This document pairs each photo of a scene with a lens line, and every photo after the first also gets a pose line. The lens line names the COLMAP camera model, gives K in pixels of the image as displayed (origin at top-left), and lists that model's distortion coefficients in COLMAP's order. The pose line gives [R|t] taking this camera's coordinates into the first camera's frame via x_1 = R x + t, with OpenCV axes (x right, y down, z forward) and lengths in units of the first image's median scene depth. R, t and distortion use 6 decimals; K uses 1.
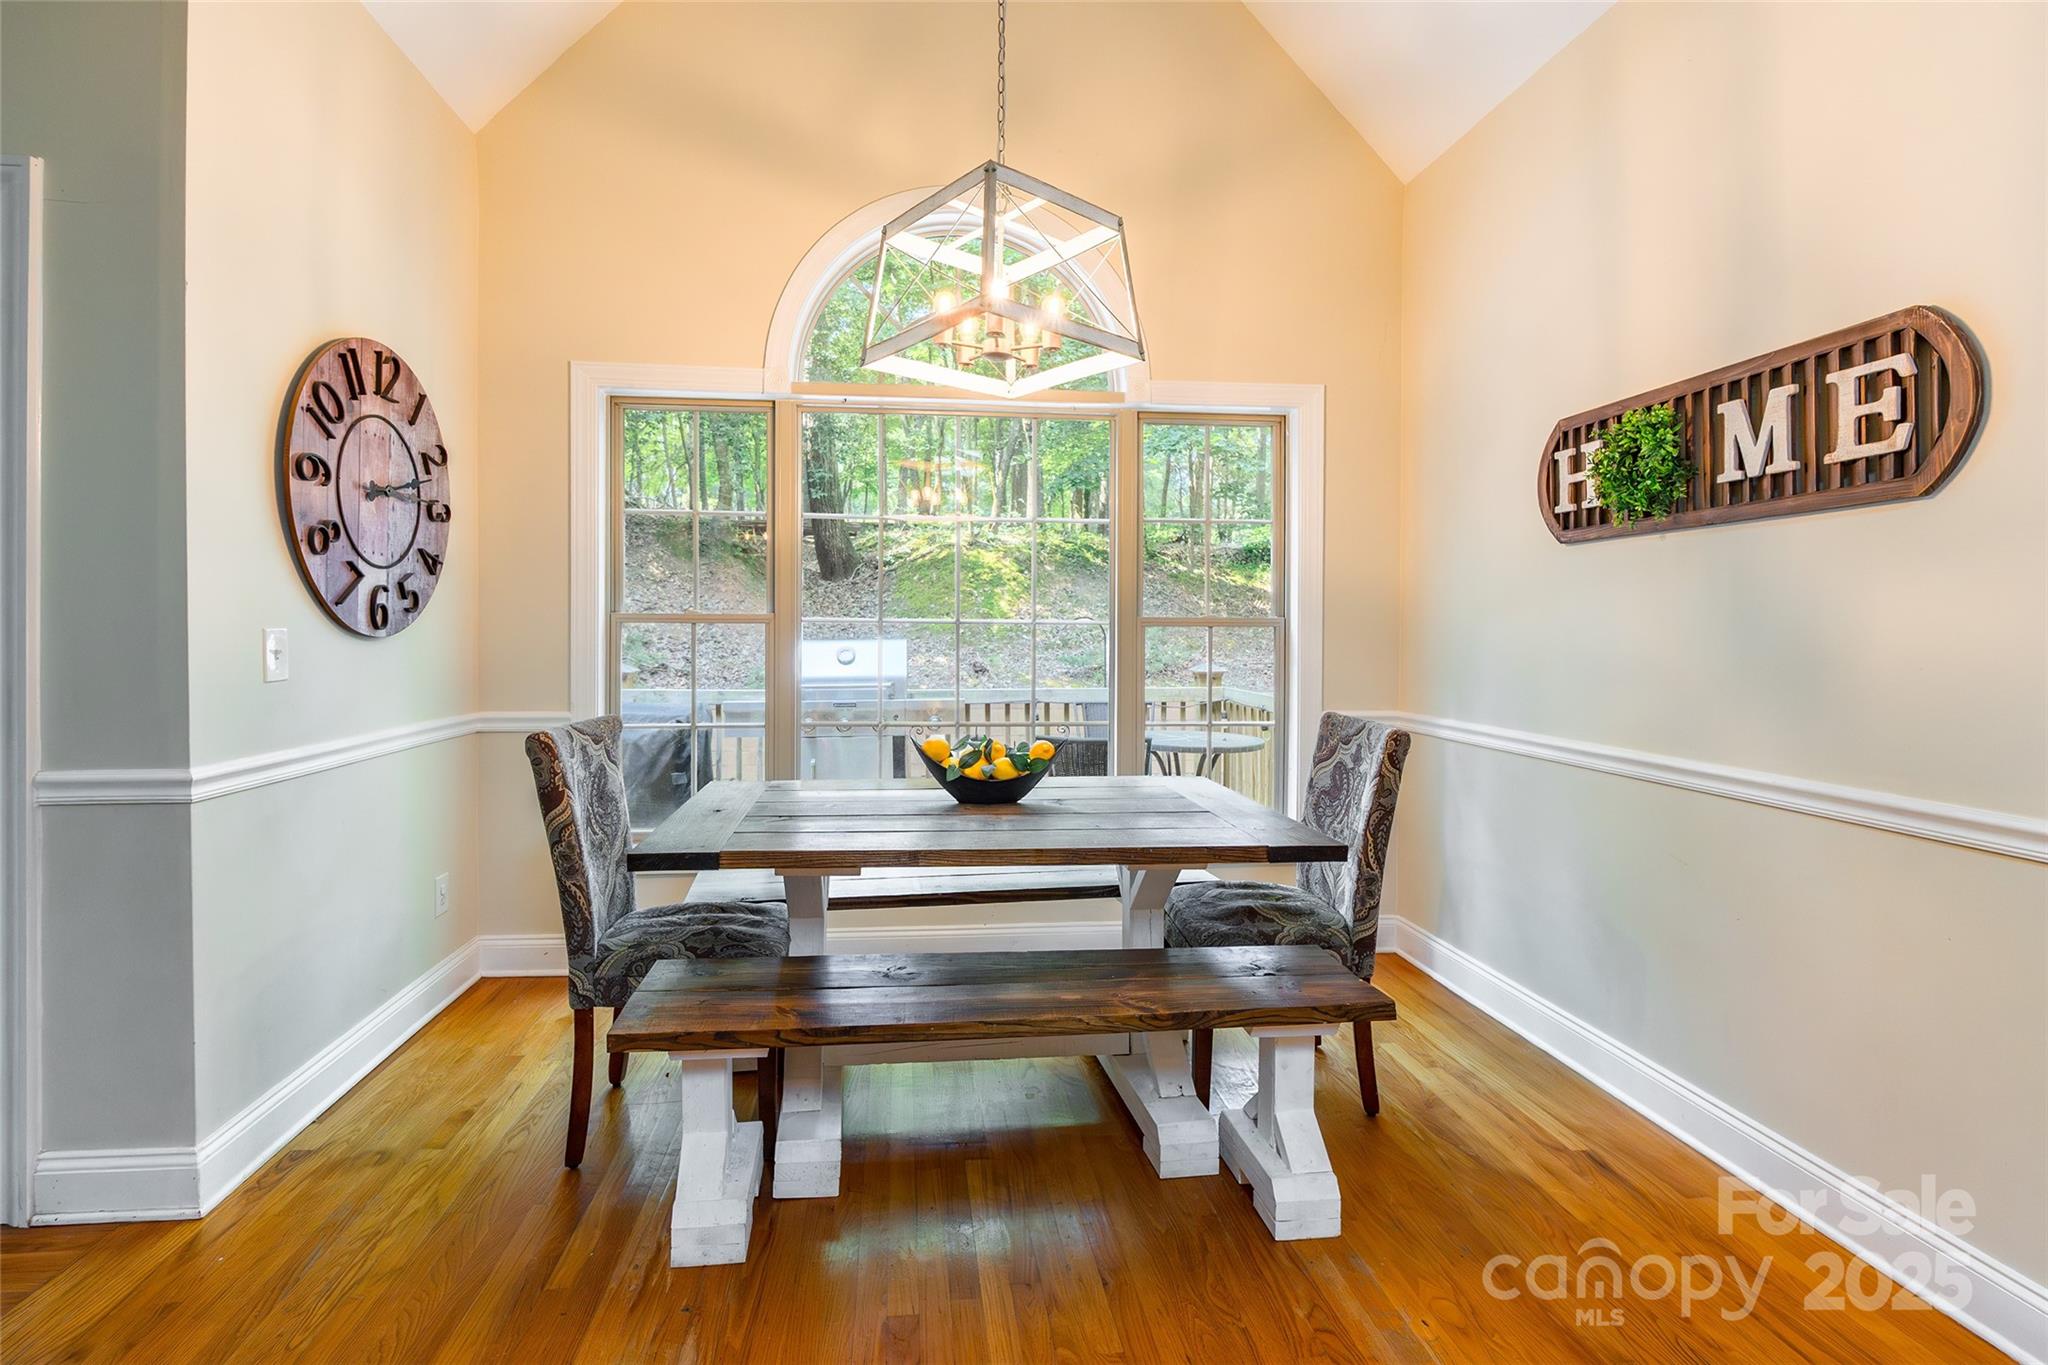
lens RADIAL K [[932.8, 0, 1014.1], [0, 932.8, 623.7], [0, 0, 1]] dist [-0.002302, -0.000329]
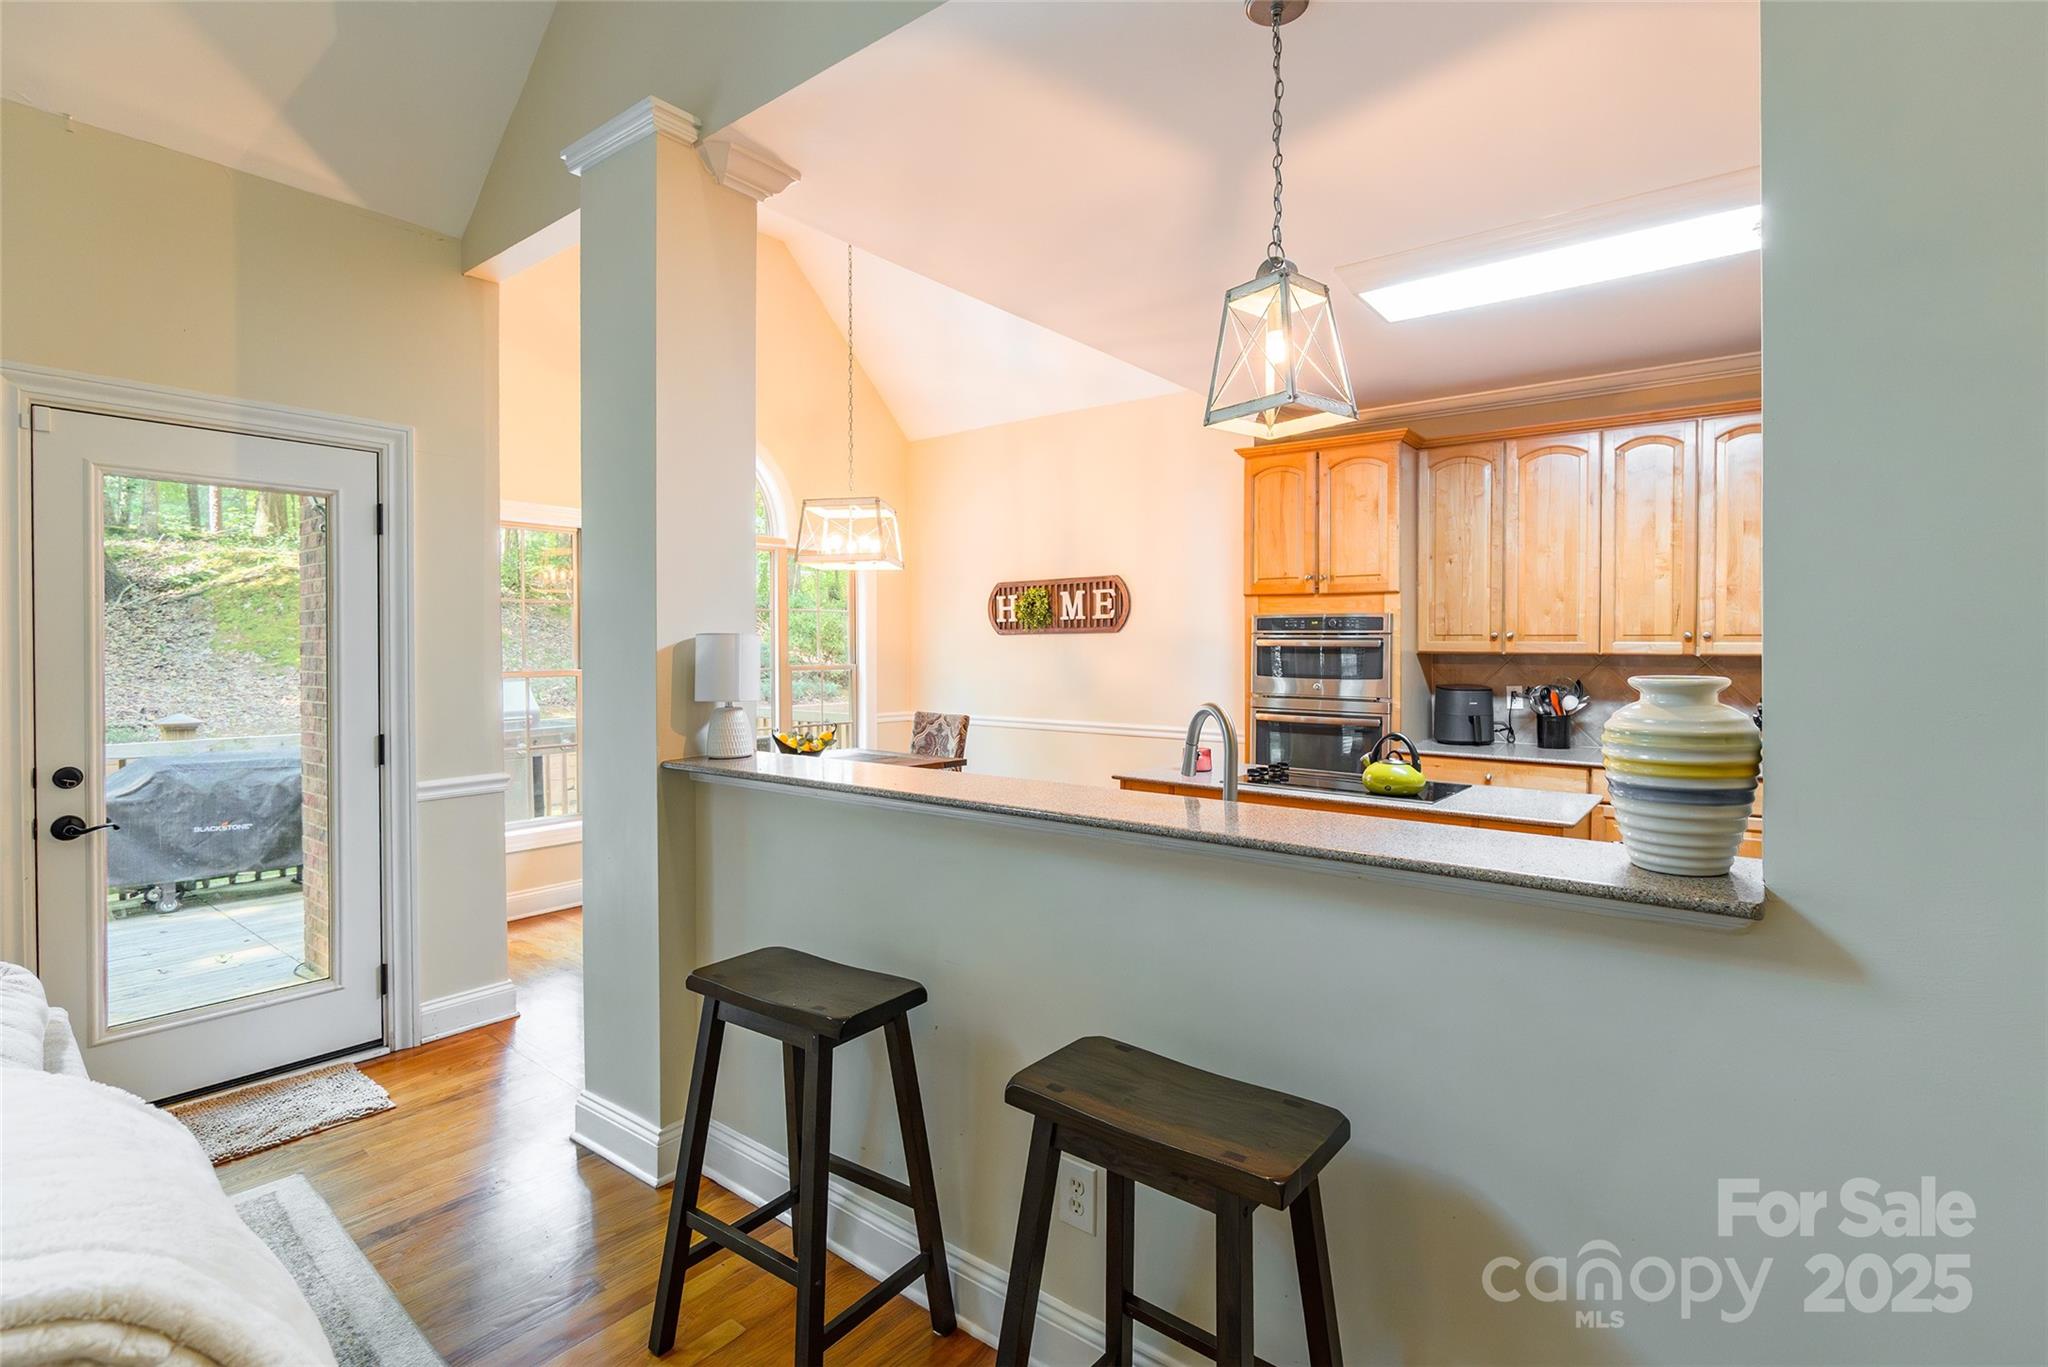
lens RADIAL K [[959.6, 0, 1022.0], [0, 959.6, 657.7], [0, 0, 1]] dist [-0.010844, 0.000086]
pose [[0.704541, -0.018398, 0.709425, -1.300503], [0.004728, 0.999763, 0.021233, -0.092056], [-0.709647, -0.011606, 0.704461, -0.903802]]
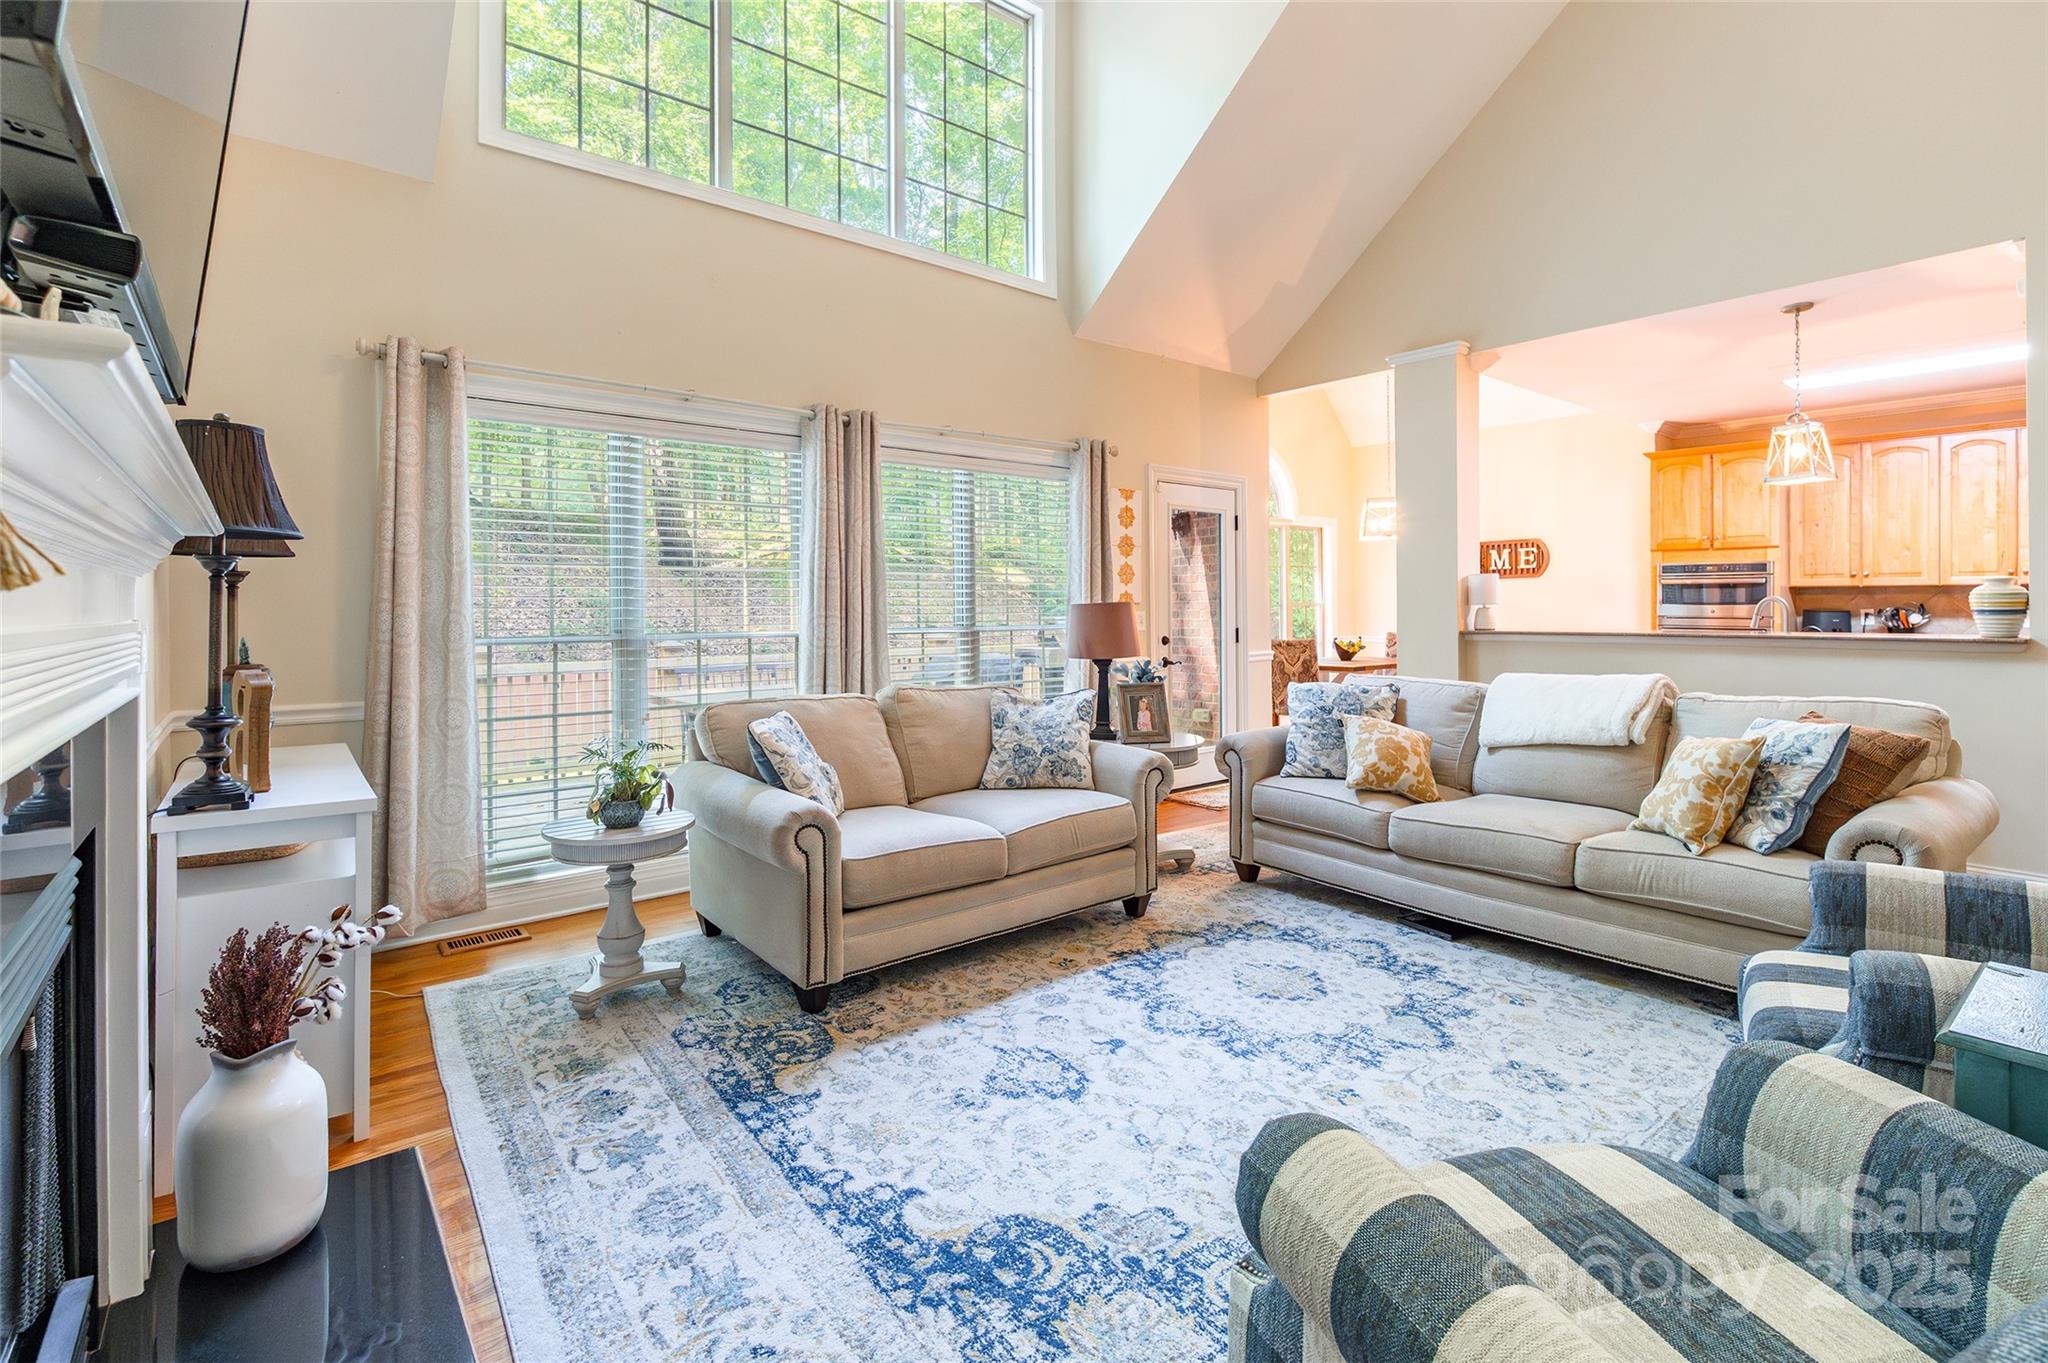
lens RADIAL K [[916.1, 0, 996.7], [0, 916.1, 614.6], [0, 0, 1]] dist [-0.001143, -0.005323]
pose [[0.851411, -0.020687, 0.524091, -3.032784], [0.012783, 0.999744, 0.018696, -0.051015], [-0.524343, -0.009218, 0.851457, -1.229353]]
